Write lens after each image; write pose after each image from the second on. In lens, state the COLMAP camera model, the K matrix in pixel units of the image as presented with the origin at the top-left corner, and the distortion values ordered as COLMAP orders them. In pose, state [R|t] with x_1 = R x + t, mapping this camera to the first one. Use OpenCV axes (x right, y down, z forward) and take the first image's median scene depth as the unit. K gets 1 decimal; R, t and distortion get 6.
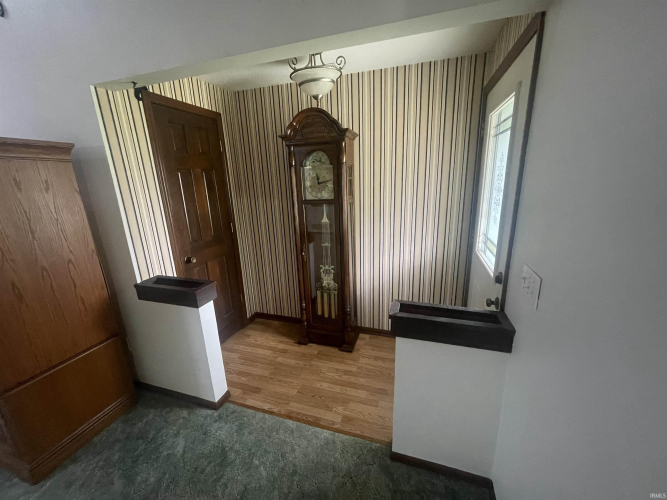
lens RADIAL K [[269.1, 0, 332.7], [0, 269.1, 249.4], [0, 0, 1]] dist [-0.000006, -0.000140]
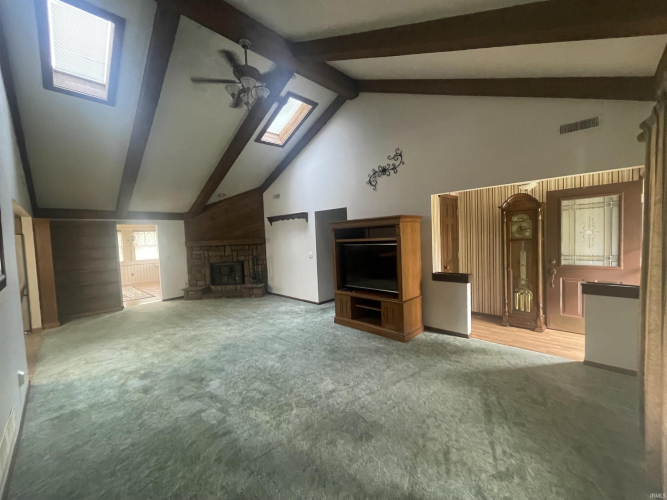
lens RADIAL K [[269.1, 0, 334.9], [0, 269.1, 249.8], [0, 0, 1]] dist [-0.000006, -0.000140]
pose [[0.895050, 0.020666, -0.445486, -0.370402], [-0.106933, 0.979730, -0.169395, 0.331548], [0.432955, 0.199255, 0.879117, -1.134911]]
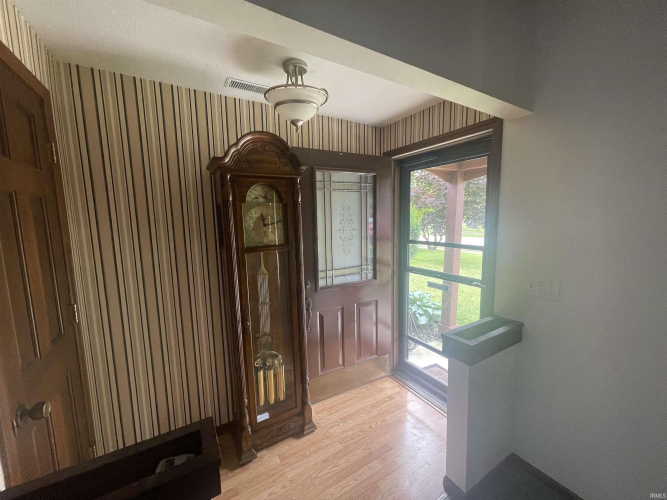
lens RADIAL K [[269.1, 0, 336.4], [0, 269.1, 248.8], [0, 0, 1]] dist [-0.000006, -0.000140]
pose [[0.659644, -0.067118, 0.748575, -0.498903], [0.187207, 0.979285, -0.077163, -0.081317], [-0.727889, 0.191038, 0.658545, 0.355152]]
